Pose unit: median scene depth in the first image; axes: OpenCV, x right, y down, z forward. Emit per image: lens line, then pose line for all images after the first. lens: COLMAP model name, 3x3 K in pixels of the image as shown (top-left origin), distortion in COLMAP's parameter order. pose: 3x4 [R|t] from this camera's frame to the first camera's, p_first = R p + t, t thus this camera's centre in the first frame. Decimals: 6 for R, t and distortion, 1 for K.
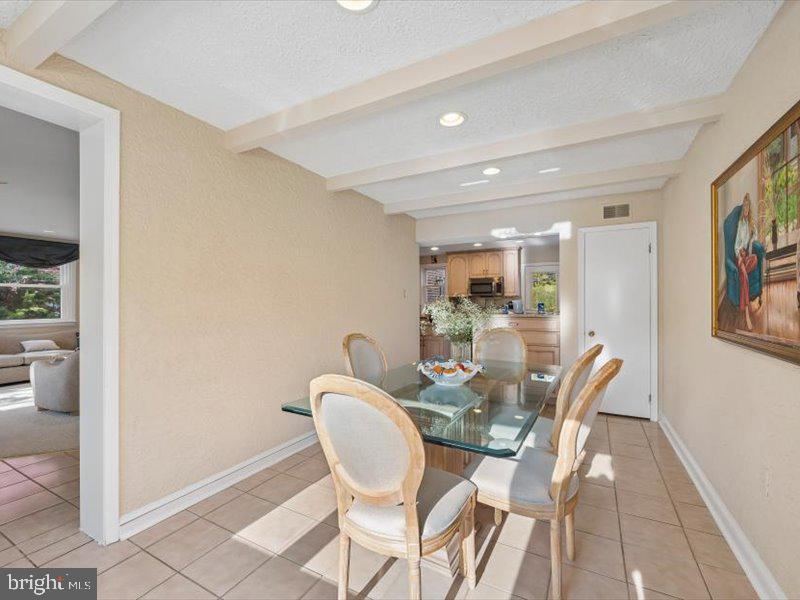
lens RADIAL K [[359.5, 0, 400.0], [0, 359.5, 300.8], [0, 0, 1]] dist [0.003539, -0.001773]
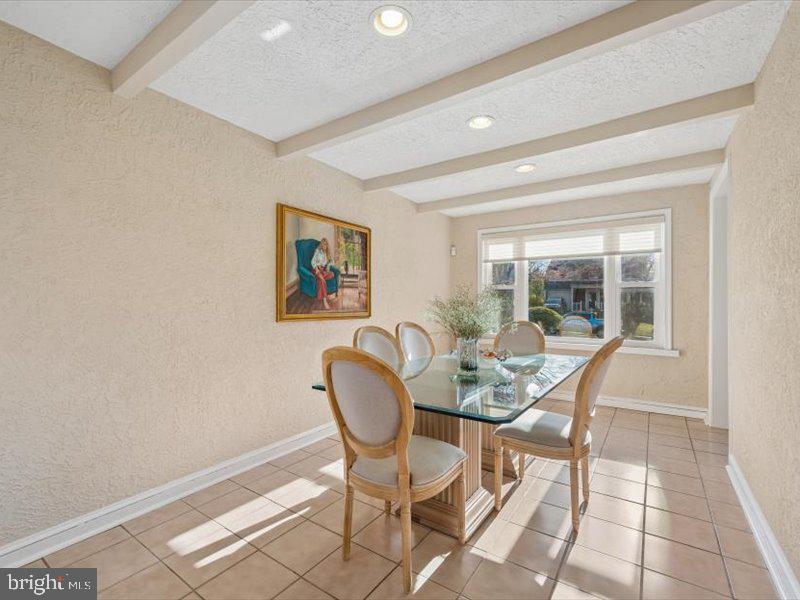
lens RADIAL K [[359.5, 0, 401.0], [0, 359.5, 300.8], [0, 0, 1]] dist [0.003539, -0.001773]
pose [[-0.995120, -0.003700, 0.098603, 0.357329], [-0.003988, 0.999988, -0.002720, 0.035486], [-0.098592, -0.003099, -0.995123, 2.711070]]
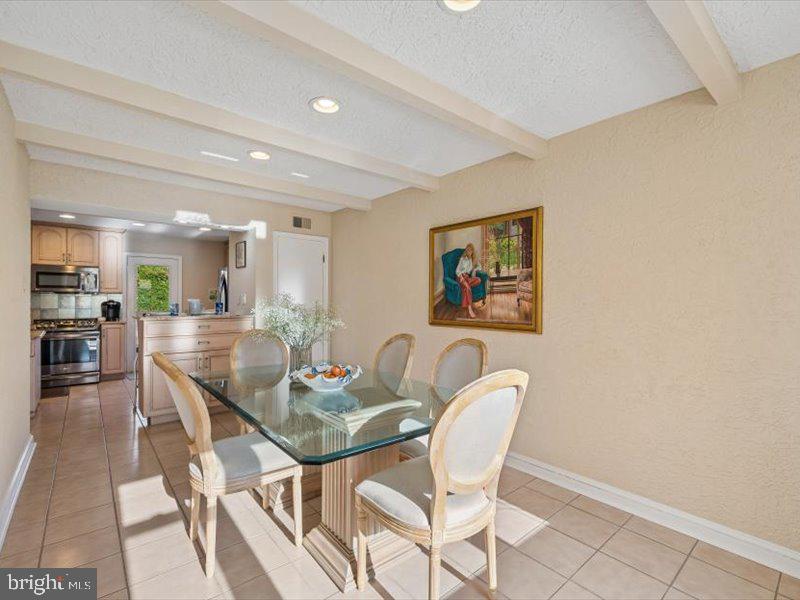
lens RADIAL K [[369.9, 0, 408.6], [0, 369.9, 304.1], [0, 0, 1]] dist [-0.008419, -0.000268]
pose [[0.353156, -0.002172, 0.935562, -0.864166], [-0.009378, 0.999939, 0.005861, 0.002666], [-0.935518, -0.010844, 0.353114, 0.595890]]
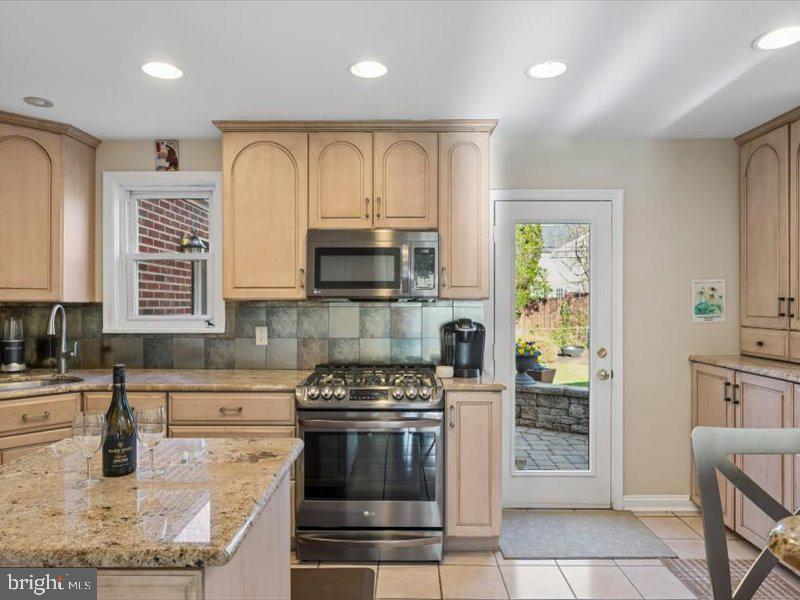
lens RADIAL K [[531.9, 0, 404.8], [0, 531.9, 301.6], [0, 0, 1]] dist [-0.009498, 0.007097]
pose [[0.883058, 0.005519, 0.469231, 0.337967], [-0.006943, 0.999975, 0.001303, -0.047645], [-0.469212, -0.004409, 0.883074, 2.898750]]
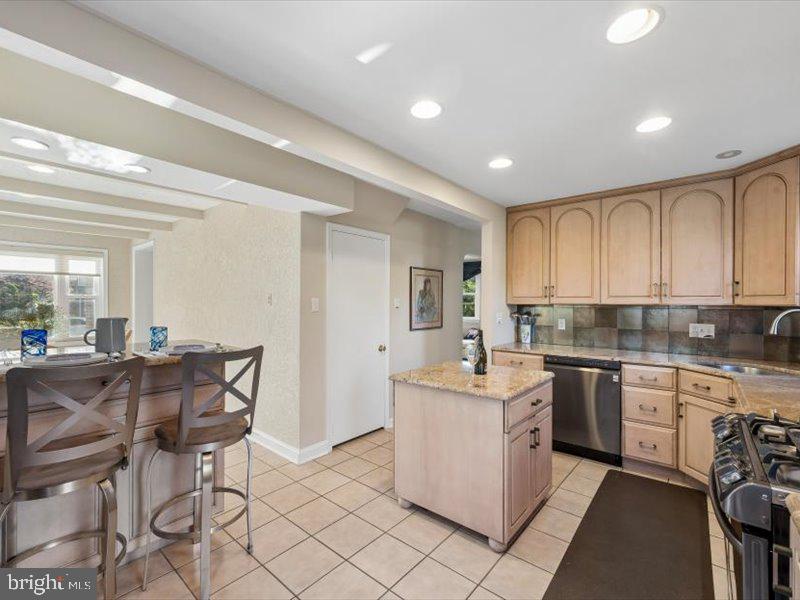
lens RADIAL K [[359.5, 0, 395.5], [0, 359.5, 302.4], [0, 0, 1]] dist [0.003539, -0.001773]
pose [[-0.211756, -0.000231, -0.977323, 1.758790], [-0.001836, 0.999998, 0.000162, -0.046579], [0.977321, 0.001829, -0.211756, 3.813338]]
